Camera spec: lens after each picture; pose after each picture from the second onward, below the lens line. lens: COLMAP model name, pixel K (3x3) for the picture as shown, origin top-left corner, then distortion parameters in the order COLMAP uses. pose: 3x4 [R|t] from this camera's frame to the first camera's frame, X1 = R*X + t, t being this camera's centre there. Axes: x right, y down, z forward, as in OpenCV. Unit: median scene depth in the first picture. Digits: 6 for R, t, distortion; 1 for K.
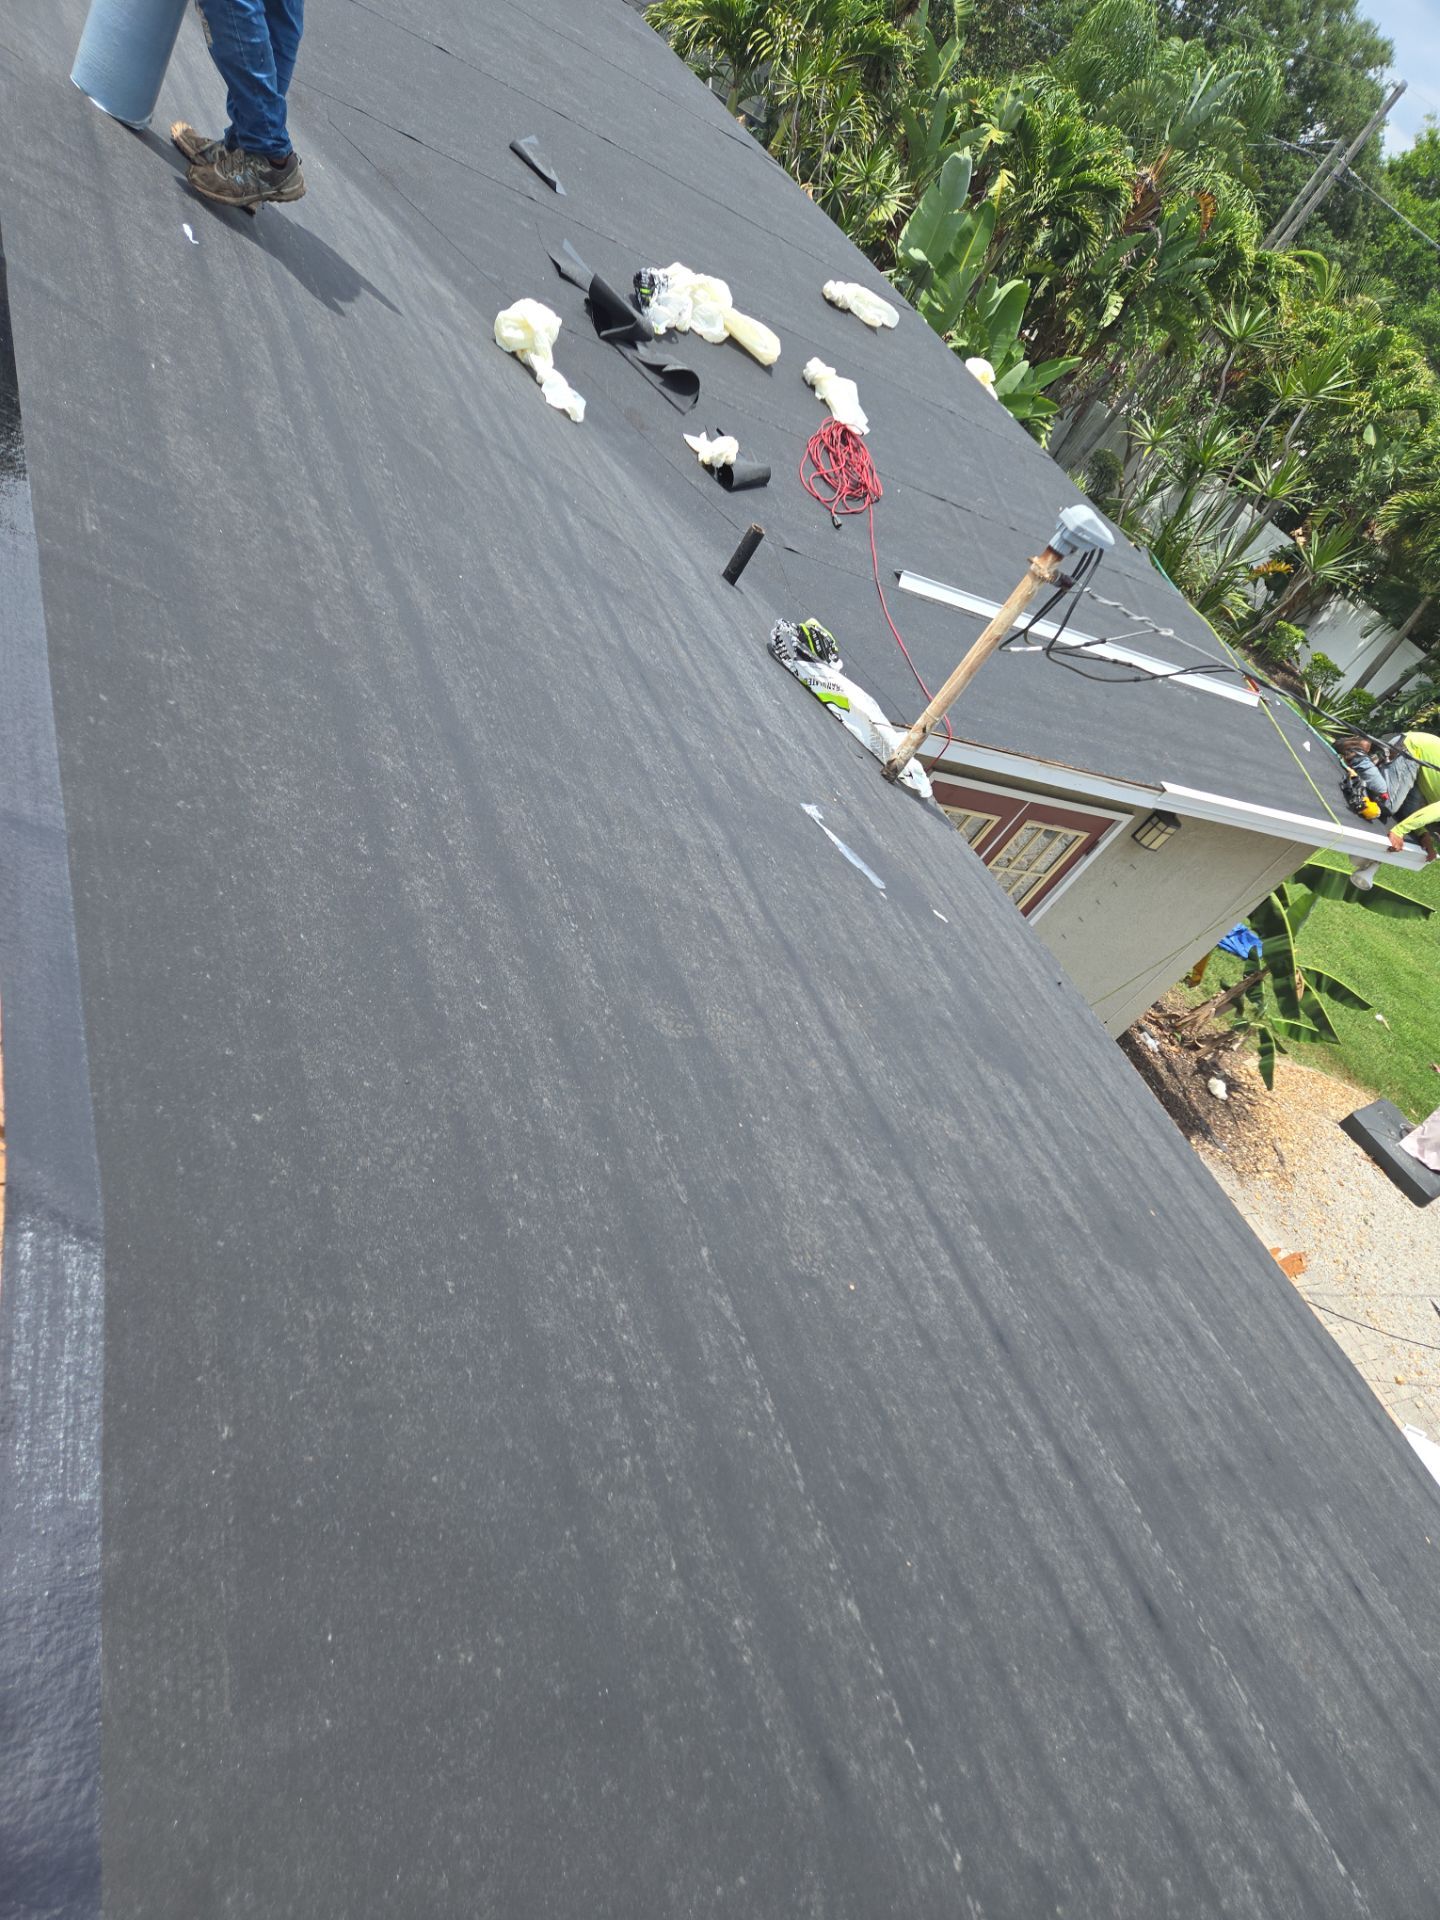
lens RADIAL K [[1284.9, 0, 694.1], [0, 1284.9, 935.6], [0, 0, 1]] dist [0.087822, -0.081501]
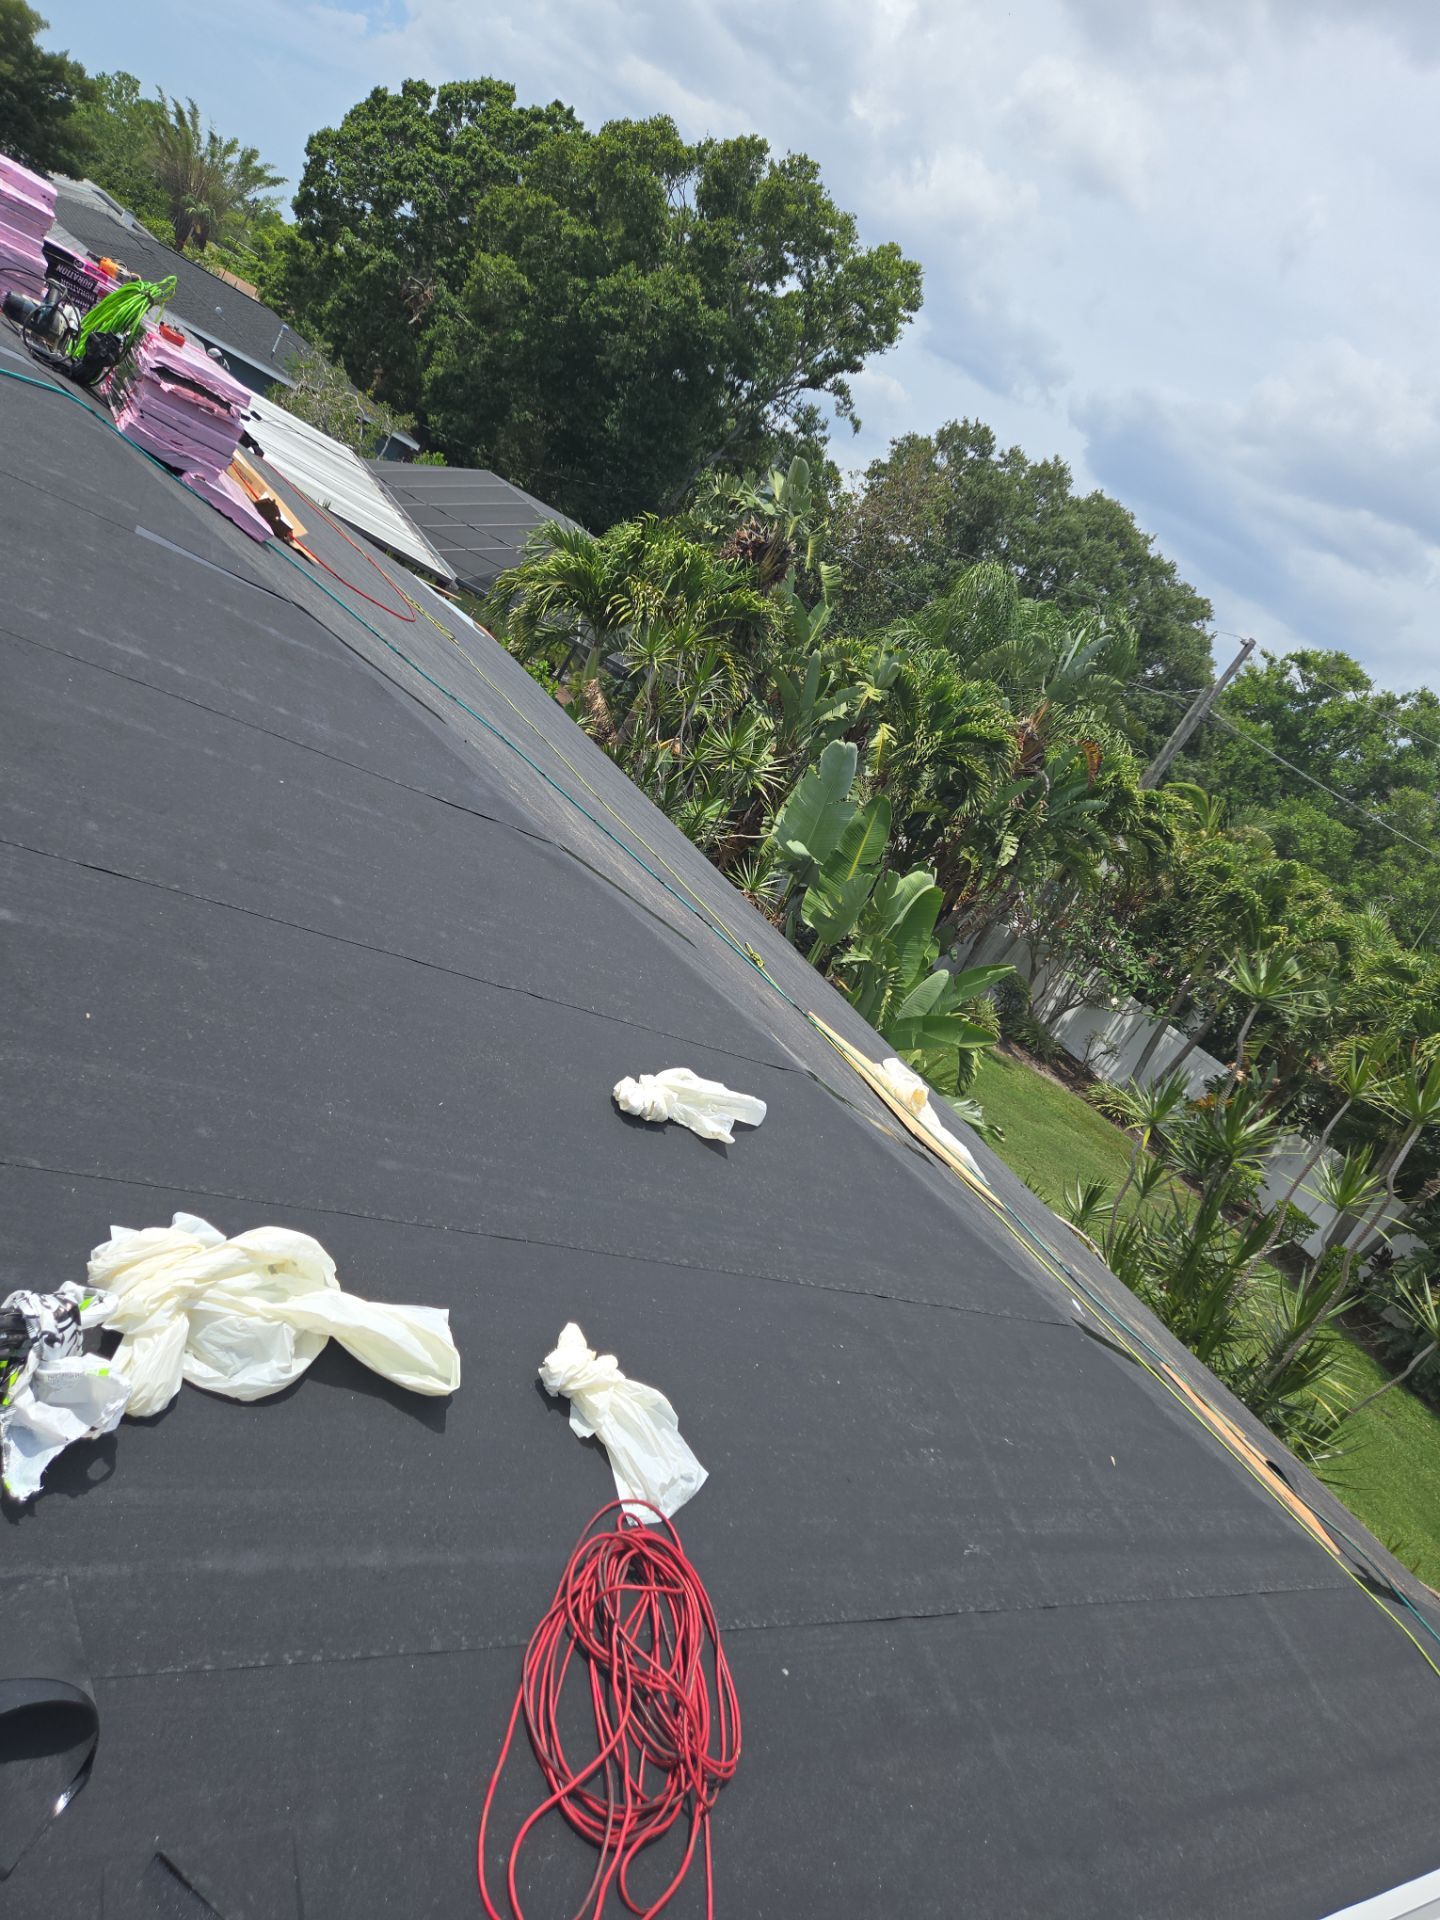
lens RADIAL K [[1350.9, 0, 716.2], [0, 1350.9, 900.0], [0, 0, 1]] dist [0.115667, -0.111135]
pose [[0.995993, -0.002763, 0.089387, 0.027990], [0.035098, 0.931403, -0.362292, -0.114127], [-0.082254, 0.363978, 0.927768, 0.148637]]
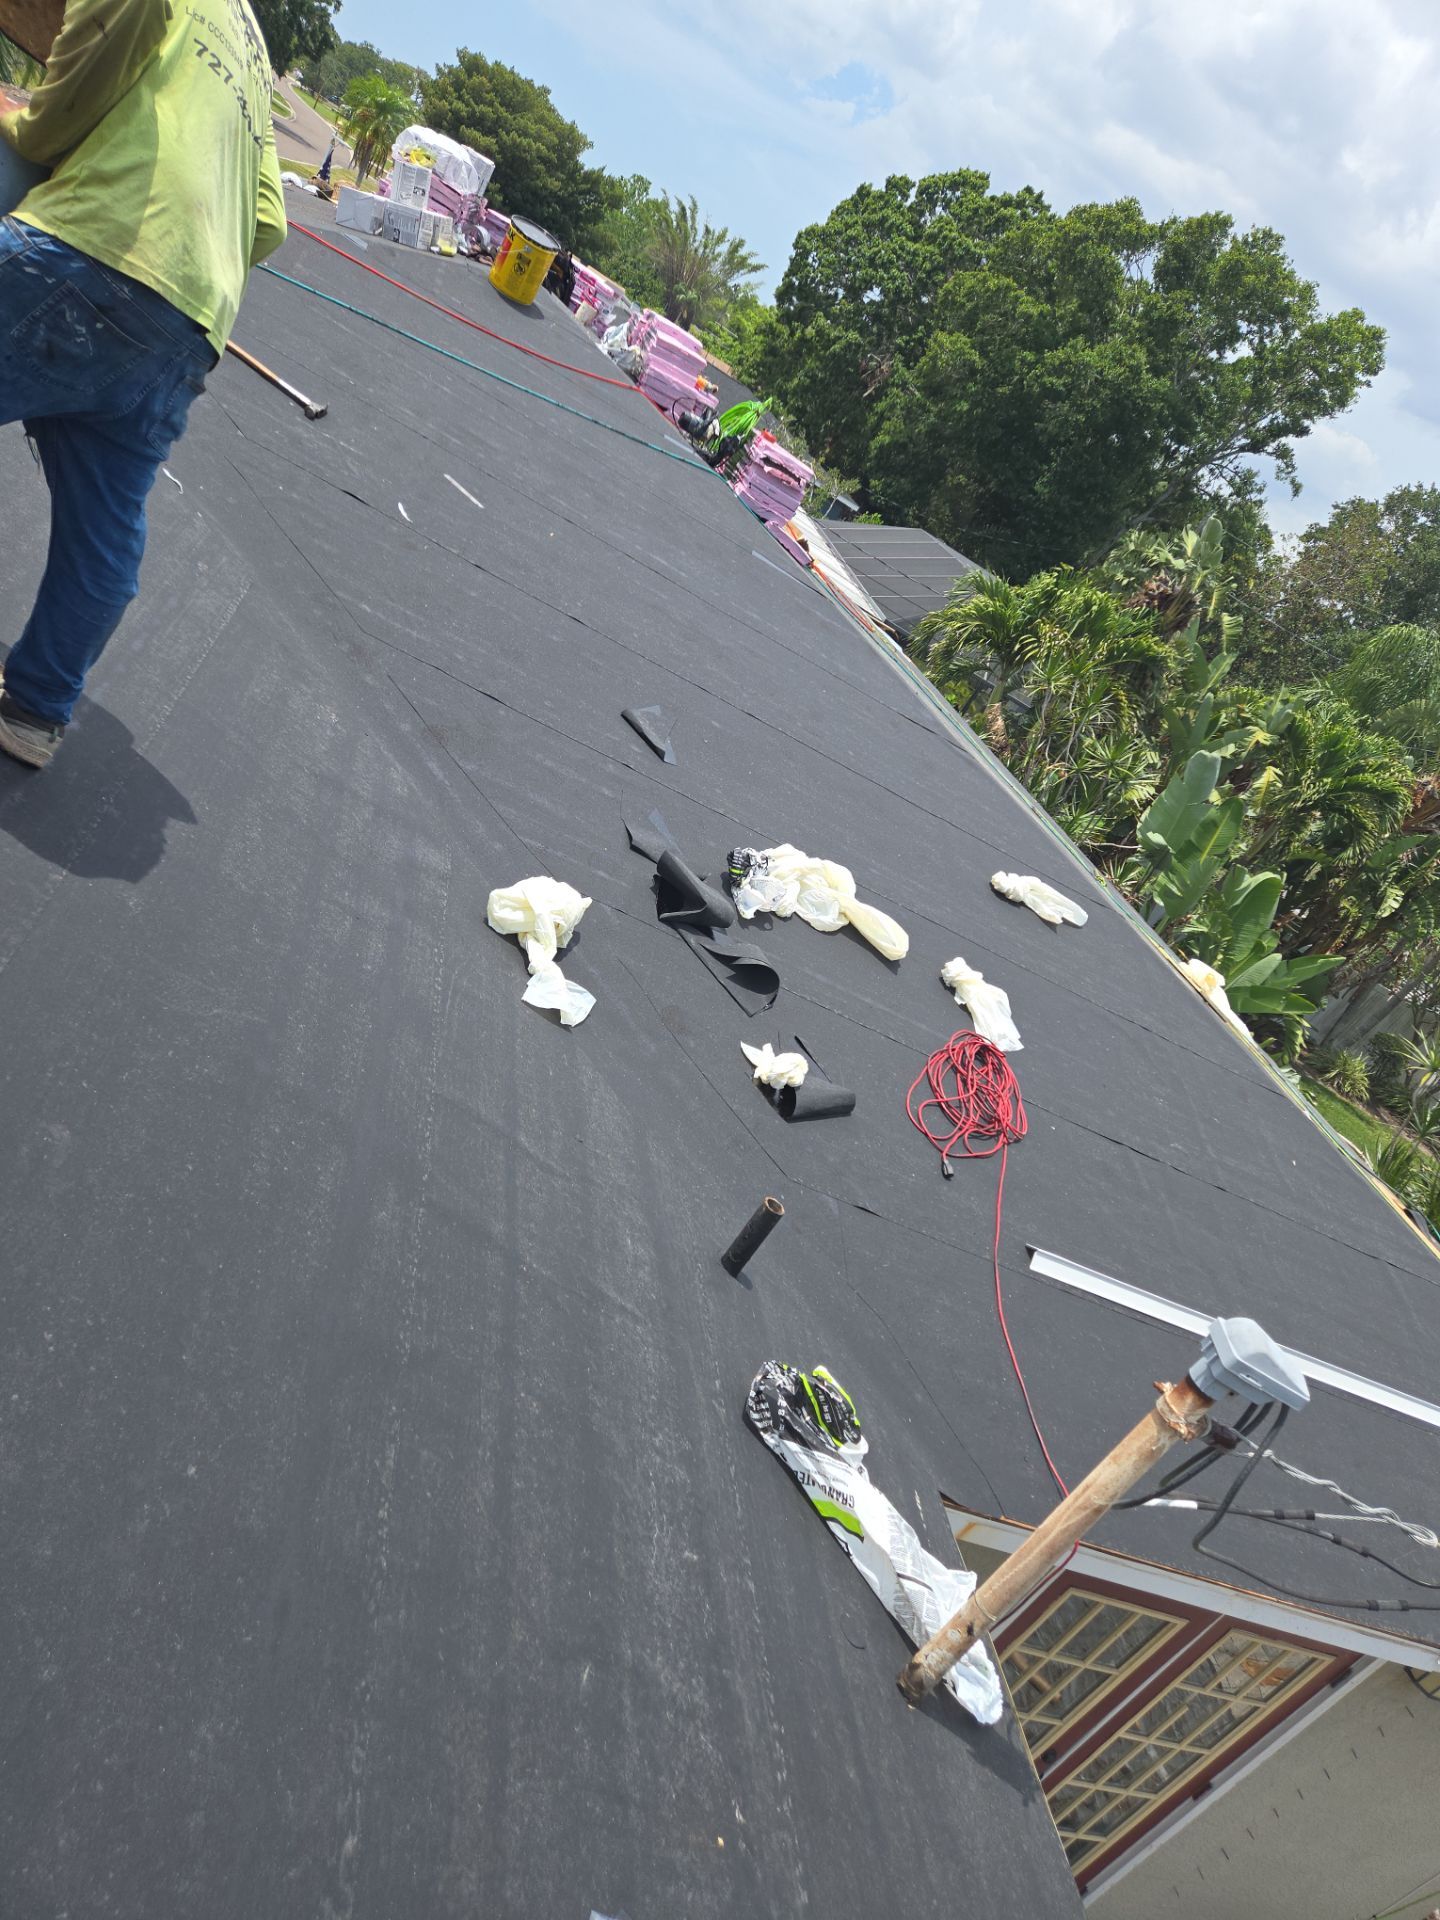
lens RADIAL K [[1284.9, 0, 694.1], [0, 1284.9, 935.6], [0, 0, 1]] dist [0.087822, -0.081501]
pose [[0.972079, 0.111986, -0.206207, 0.026856], [-0.178885, 0.922385, -0.342353, -0.041095], [0.151864, 0.369682, 0.916664, 0.062458]]
